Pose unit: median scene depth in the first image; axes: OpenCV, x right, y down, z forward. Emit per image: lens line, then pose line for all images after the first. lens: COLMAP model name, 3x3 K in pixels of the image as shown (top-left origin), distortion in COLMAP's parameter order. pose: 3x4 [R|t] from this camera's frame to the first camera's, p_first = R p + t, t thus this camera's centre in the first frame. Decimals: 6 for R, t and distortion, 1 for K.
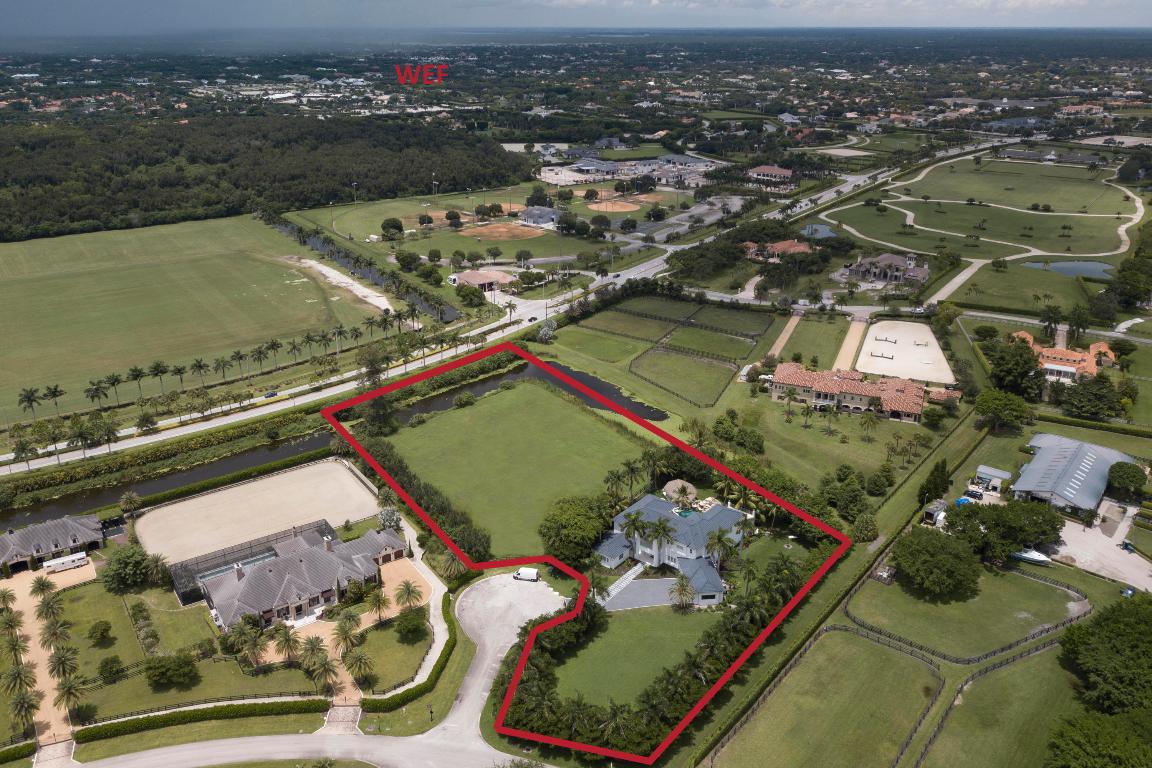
lens RADIAL K [[891.9, 0, 576.0], [0, 891.9, 384.0], [0, 0, 1]] dist [0.016572, -0.009011]
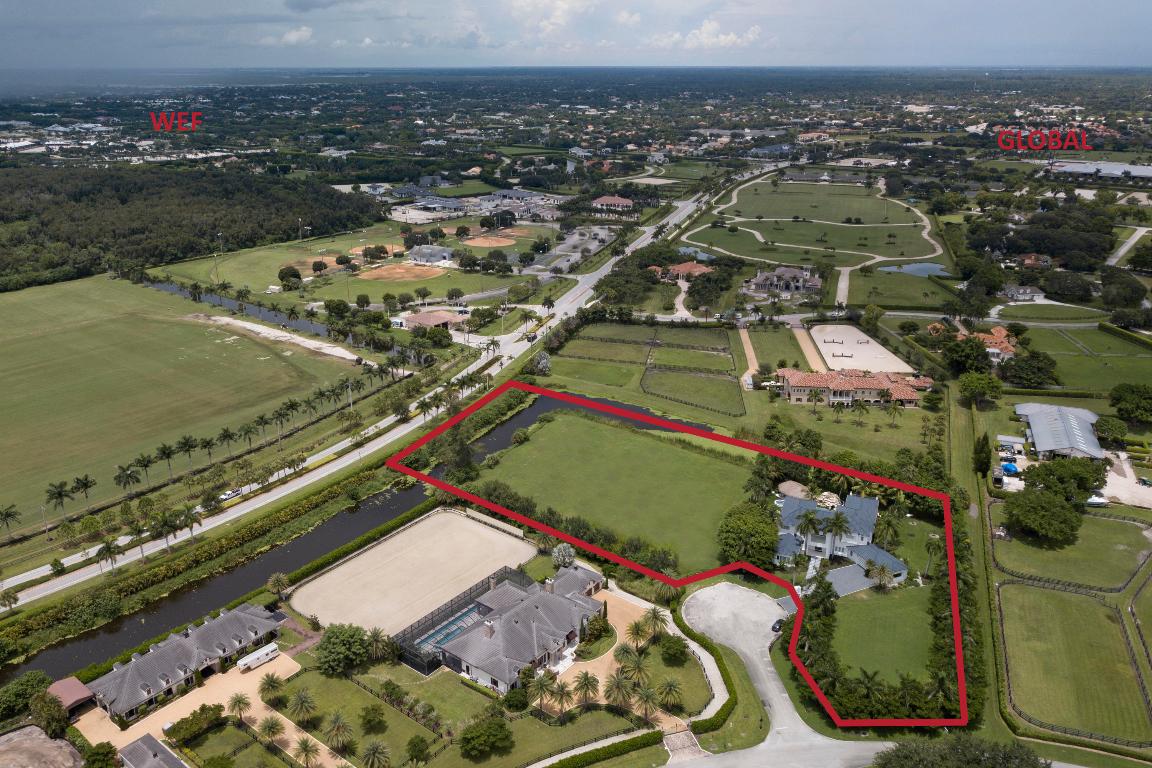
lens RADIAL K [[876.2, 0, 577.2], [0, 876.2, 390.3], [0, 0, 1]] dist [0.007436, 0.005056]
pose [[0.954902, -0.107413, 0.276810, -0.355814], [0.114681, 0.993350, -0.010153, -0.017892], [-0.273879, 0.041440, 0.960871, 0.032644]]
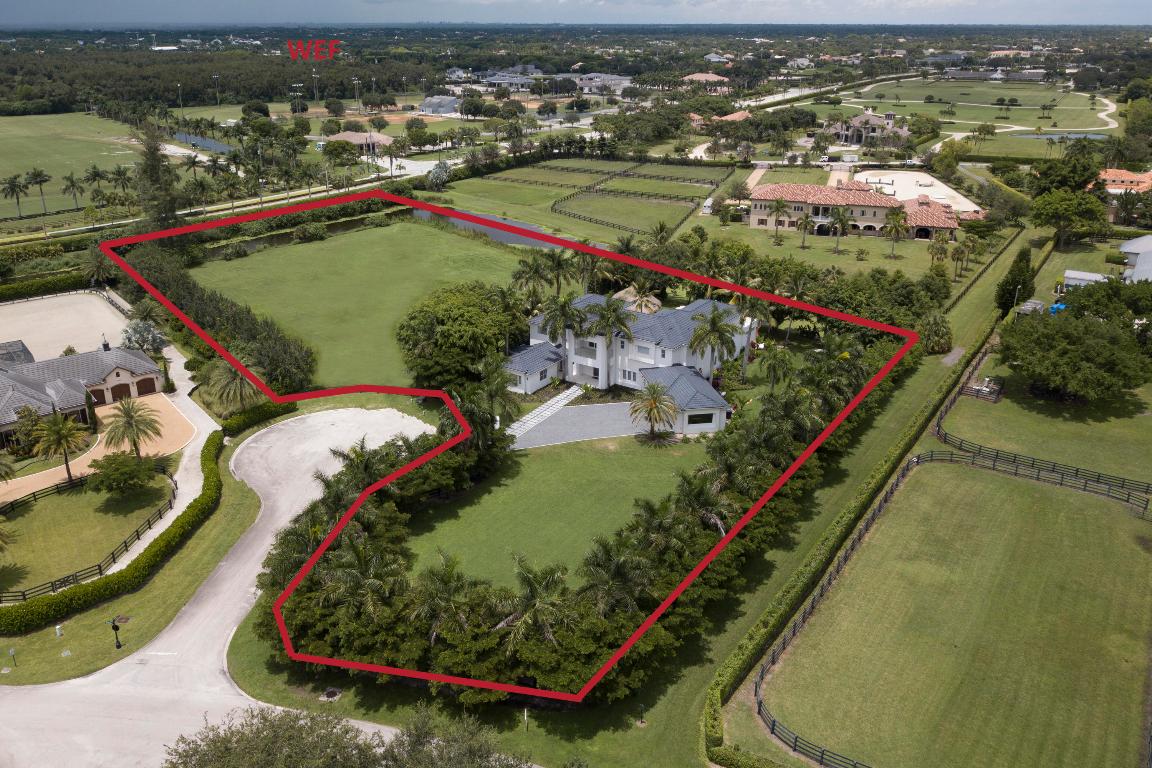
lens RADIAL K [[891.9, 0, 576.0], [0, 891.9, 384.0], [0, 0, 1]] dist [0.016572, -0.009011]
pose [[0.996129, -0.030555, 0.082419, 0.018140], [0.030212, 0.999529, 0.005404, 0.146979], [-0.082545, -0.002893, 0.996583, 0.316589]]
